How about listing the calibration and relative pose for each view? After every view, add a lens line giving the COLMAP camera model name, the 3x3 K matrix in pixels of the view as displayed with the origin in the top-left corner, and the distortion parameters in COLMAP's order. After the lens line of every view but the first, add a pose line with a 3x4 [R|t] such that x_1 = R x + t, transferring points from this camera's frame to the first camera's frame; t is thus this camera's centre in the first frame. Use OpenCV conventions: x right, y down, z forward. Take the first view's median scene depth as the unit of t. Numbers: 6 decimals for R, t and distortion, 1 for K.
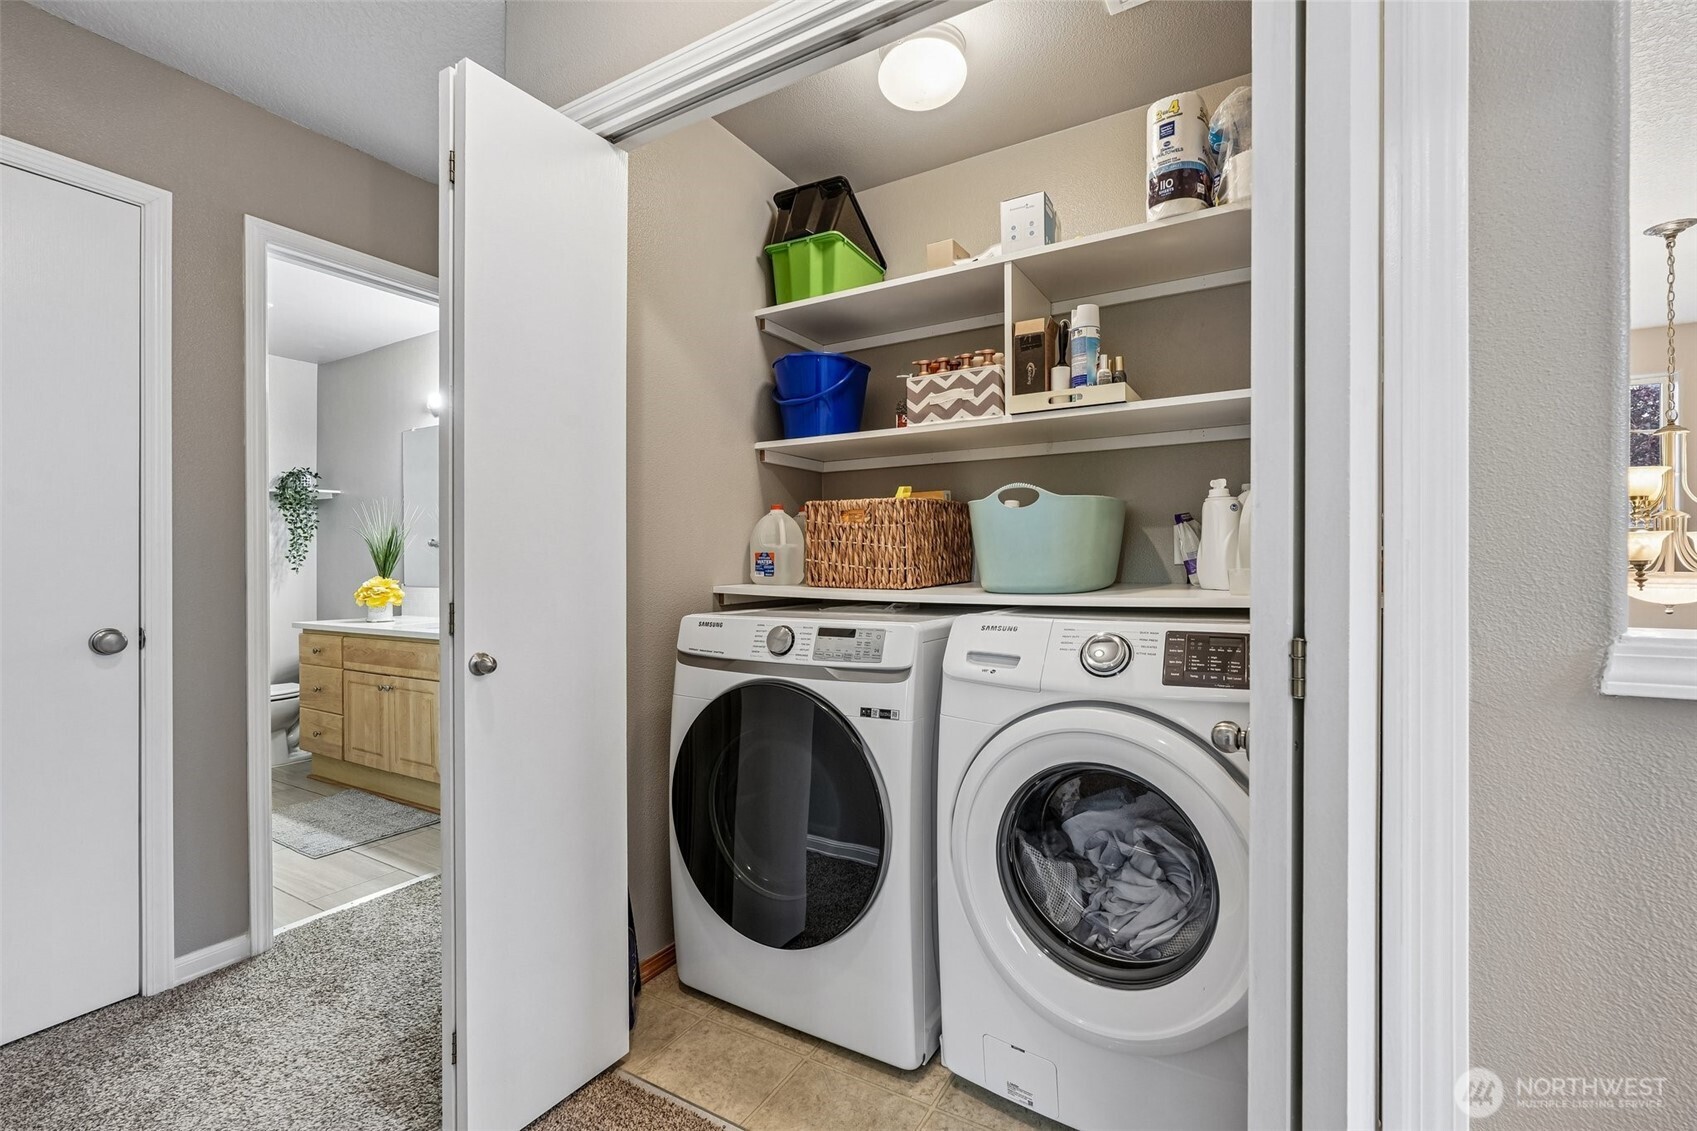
lens RADIAL K [[747.5, 0, 842.9], [0, 747.5, 561.1], [0, 0, 1]] dist [-0.011692, 0.004834]
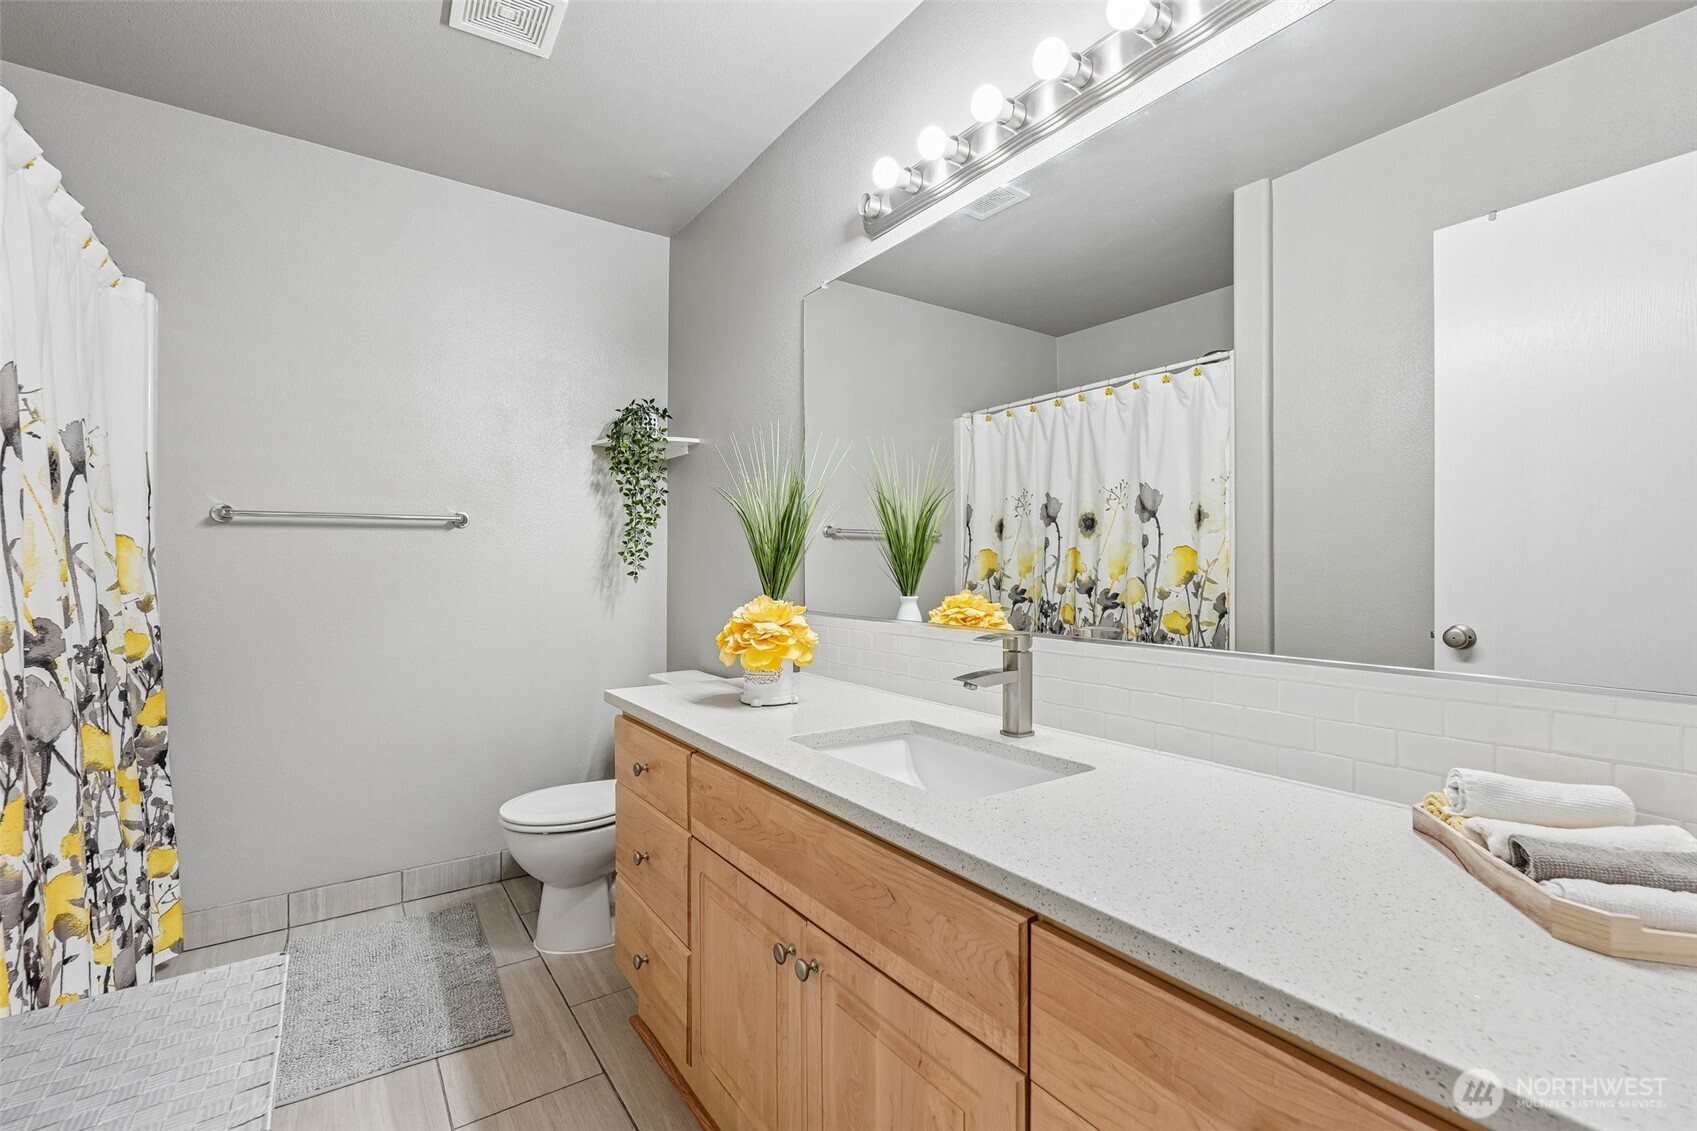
lens RADIAL K [[747.5, 0, 849.3], [0, 747.5, 567.3], [0, 0, 1]] dist [-0.011692, 0.004834]
pose [[0.914373, 0.006239, -0.404824, -0.390819], [-0.003137, 0.999960, 0.008327, 0.000071], [0.404860, -0.006344, 0.914357, 0.604258]]
